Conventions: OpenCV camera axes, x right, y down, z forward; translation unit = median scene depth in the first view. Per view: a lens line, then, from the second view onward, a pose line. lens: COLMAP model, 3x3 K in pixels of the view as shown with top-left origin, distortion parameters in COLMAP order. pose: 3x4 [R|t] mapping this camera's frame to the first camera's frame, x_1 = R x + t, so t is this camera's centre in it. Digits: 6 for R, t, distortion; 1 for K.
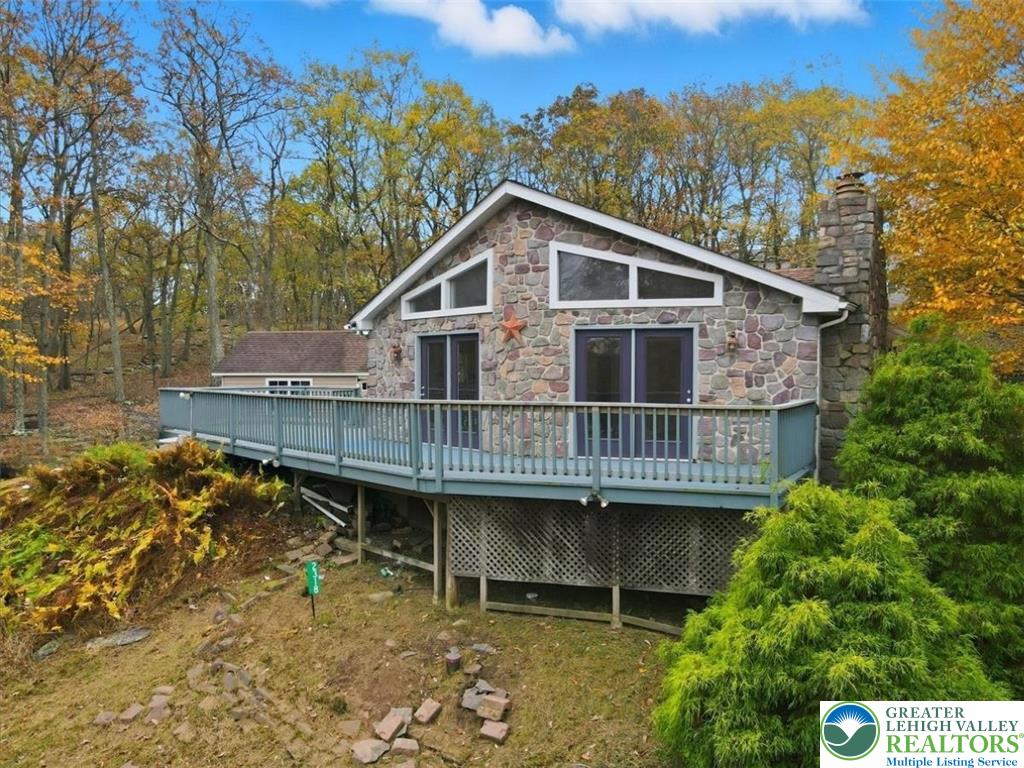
lens RADIAL K [[757.8, 0, 512.9], [0, 757.8, 383.5], [0, 0, 1]] dist [0.005340, 0.014531]
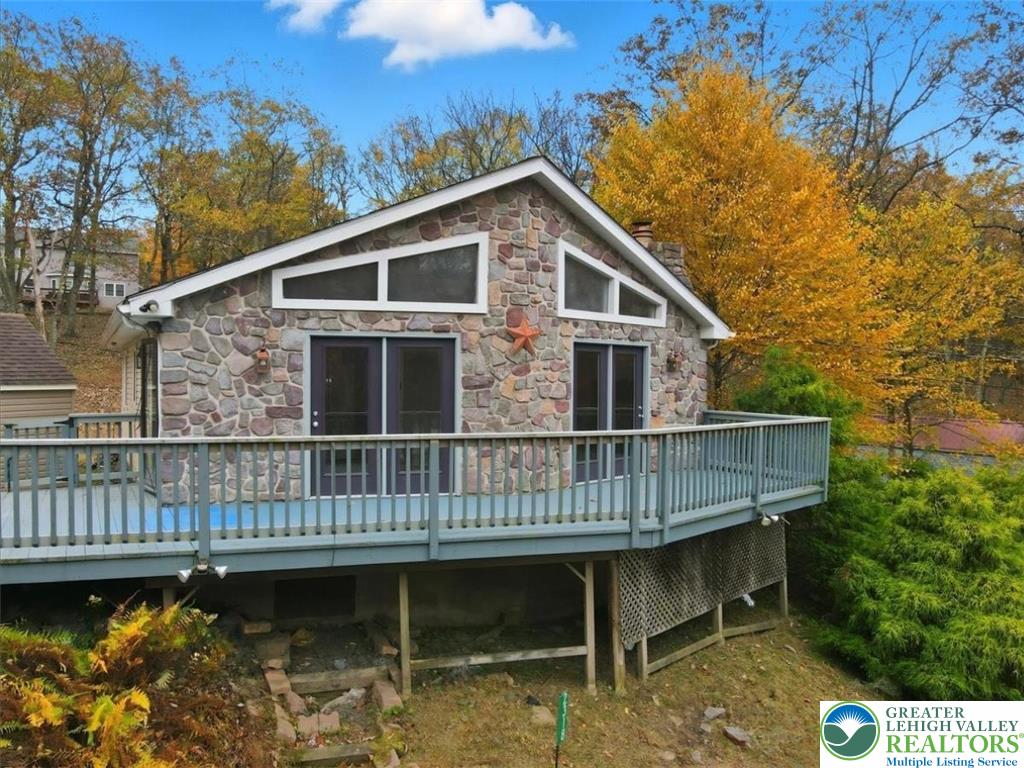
lens RADIAL K [[757.8, 0, 510.0], [0, 757.8, 383.0], [0, 0, 1]] dist [0.005340, 0.014531]
pose [[0.484197, -0.003089, 0.874953, -0.754072], [0.009129, 0.999957, -0.001522, -0.022830], [-0.874911, 0.008725, 0.484205, 0.647946]]
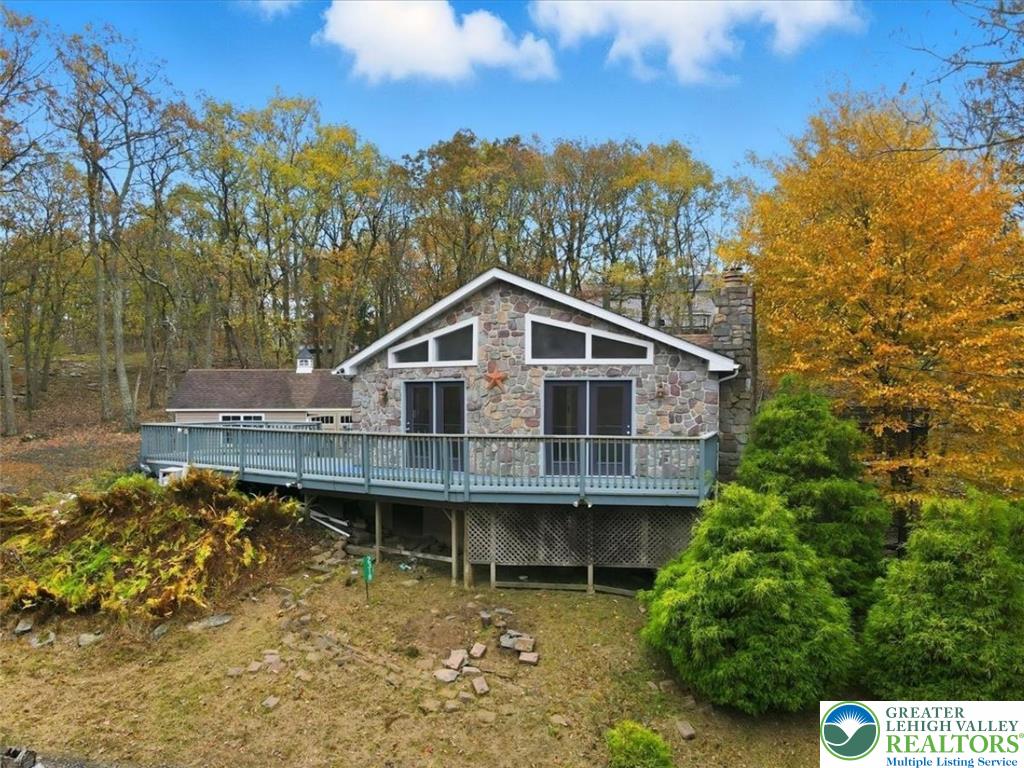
lens RADIAL K [[802.8, 0, 483.6], [0, 802.8, 408.8], [0, 0, 1]] dist [0.002141, 0.015521]
pose [[0.984676, -0.001819, 0.174386, -0.276013], [0.002368, 0.999993, -0.002942, -0.017344], [-0.174379, 0.003310, 0.984673, -0.380353]]
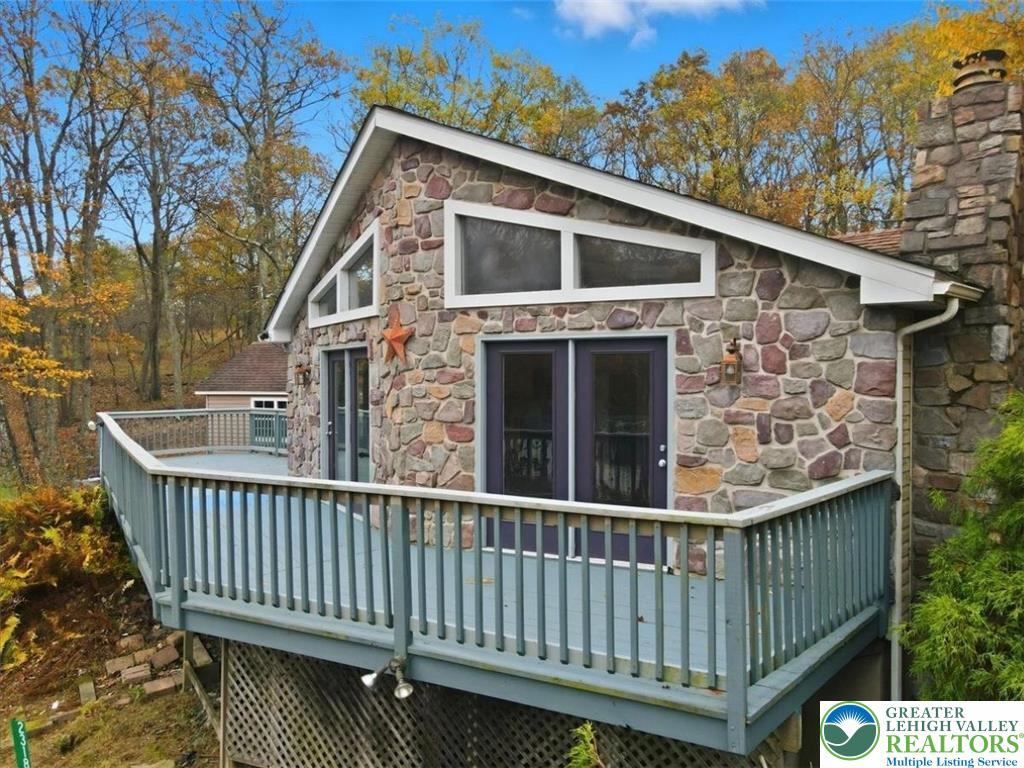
lens RADIAL K [[757.8, 0, 513.7], [0, 757.8, 381.3], [0, 0, 1]] dist [0.005340, 0.014531]
pose [[0.980675, -0.002555, -0.195627, 0.231737], [0.001230, 0.999975, -0.006892, -0.035268], [0.195640, 0.006518, 0.980654, 0.411995]]
